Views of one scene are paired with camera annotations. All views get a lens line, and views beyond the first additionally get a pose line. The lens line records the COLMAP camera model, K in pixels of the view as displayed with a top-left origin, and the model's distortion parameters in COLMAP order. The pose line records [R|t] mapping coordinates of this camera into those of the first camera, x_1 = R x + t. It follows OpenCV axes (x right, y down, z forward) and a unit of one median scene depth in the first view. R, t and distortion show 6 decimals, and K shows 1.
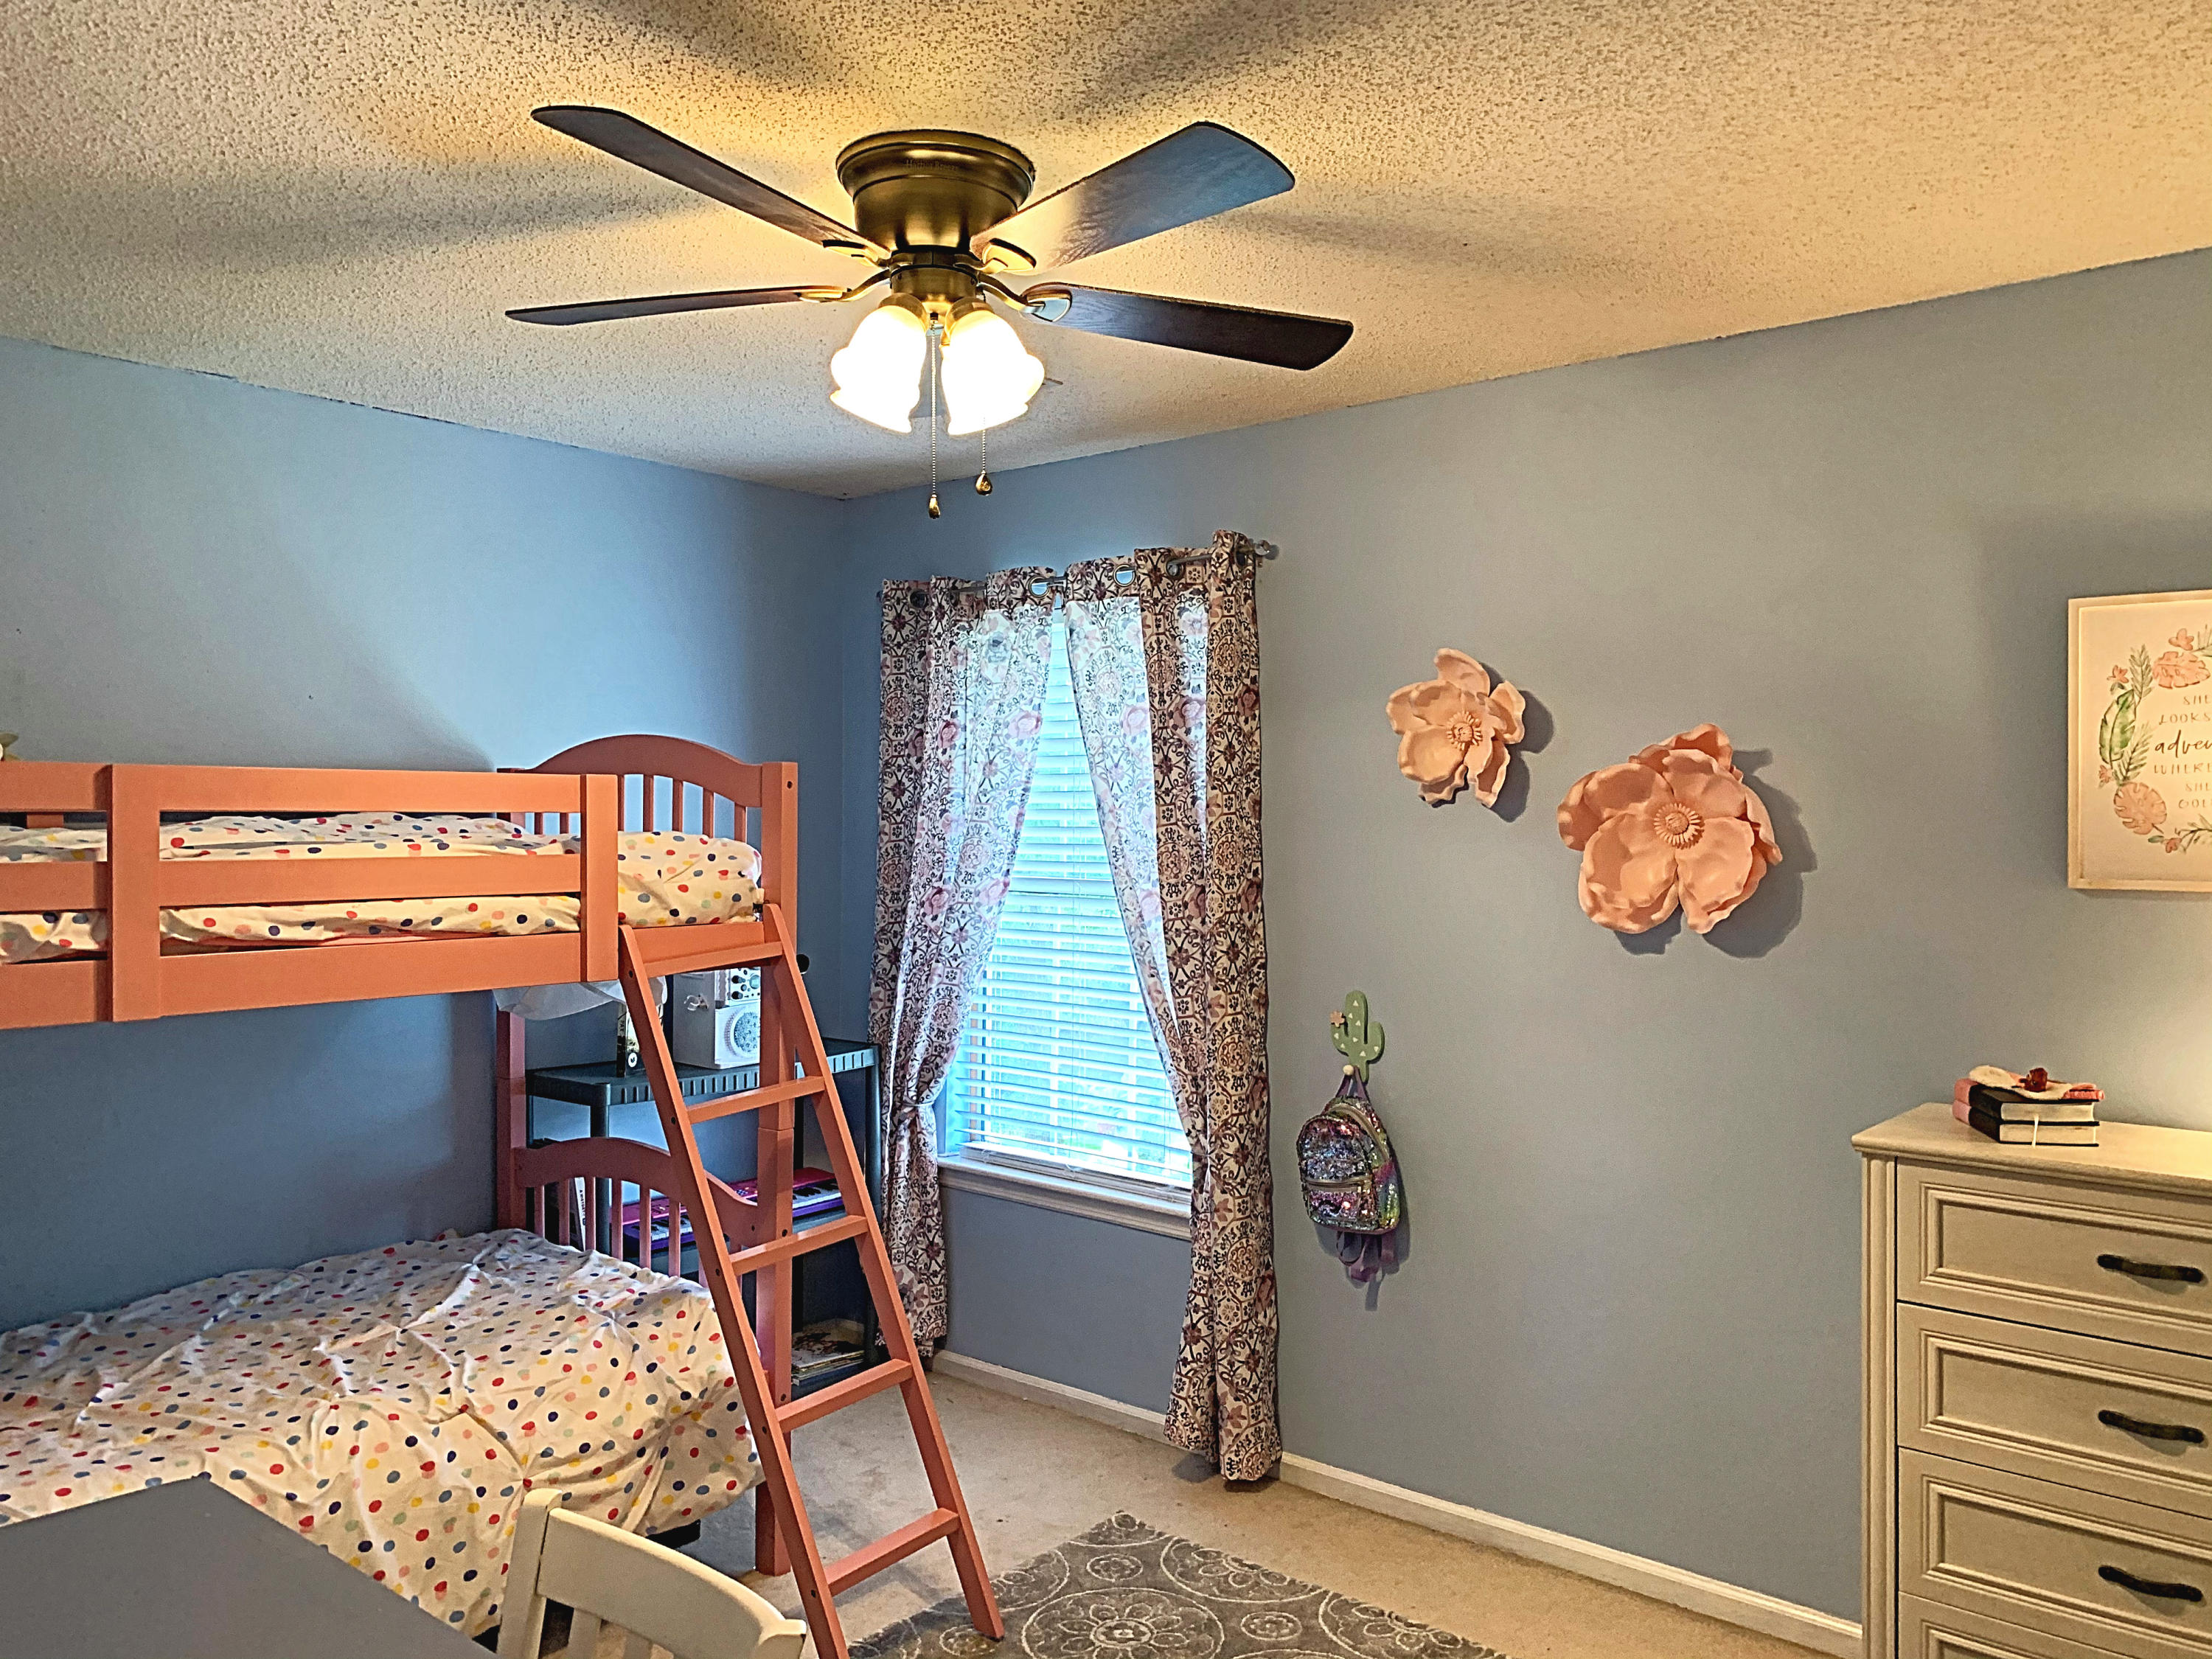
lens RADIAL K [[1676.1, 0, 1106.4], [0, 1676.1, 824.2], [0, 0, 1]] dist [0.042952, -0.041345]
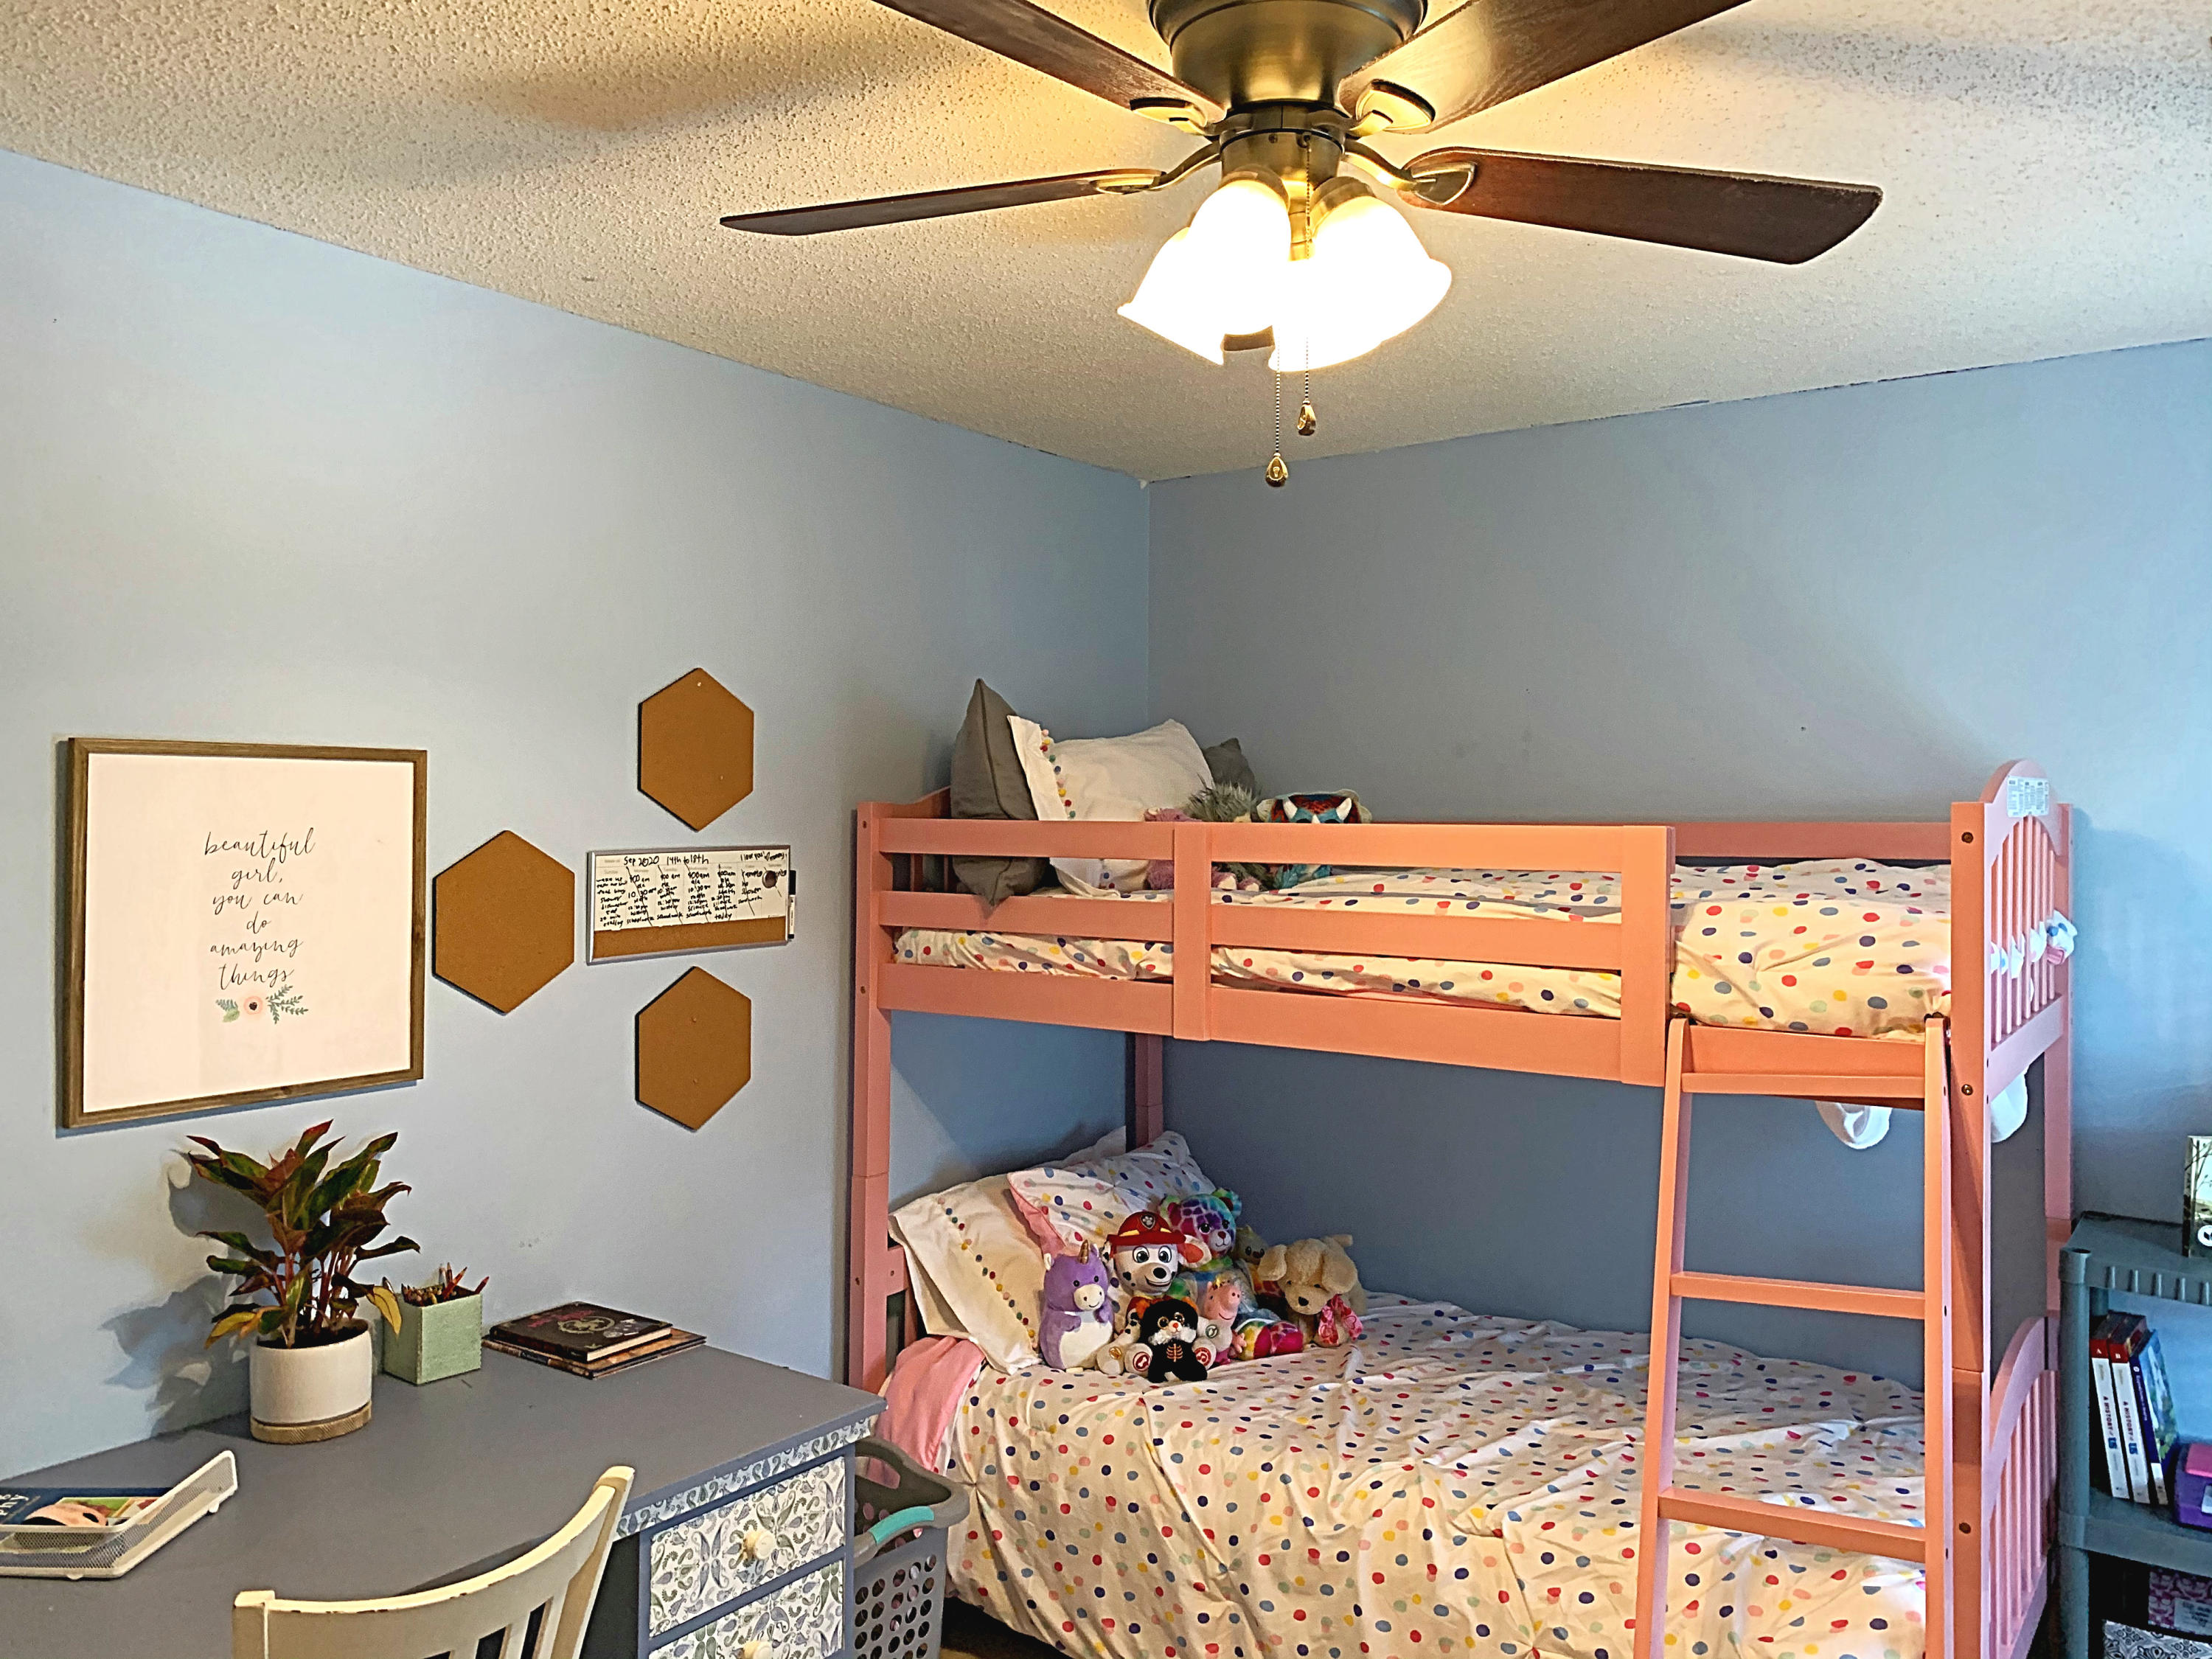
lens RADIAL K [[1676.1, 0, 1106.9], [0, 1676.1, 825.4], [0, 0, 1]] dist [0.042952, -0.041345]
pose [[0.125239, 0.005952, -0.992109, 0.482275], [-0.014975, 0.999879, 0.004108, -0.030750], [0.992014, 0.014343, 0.125313, 0.676500]]
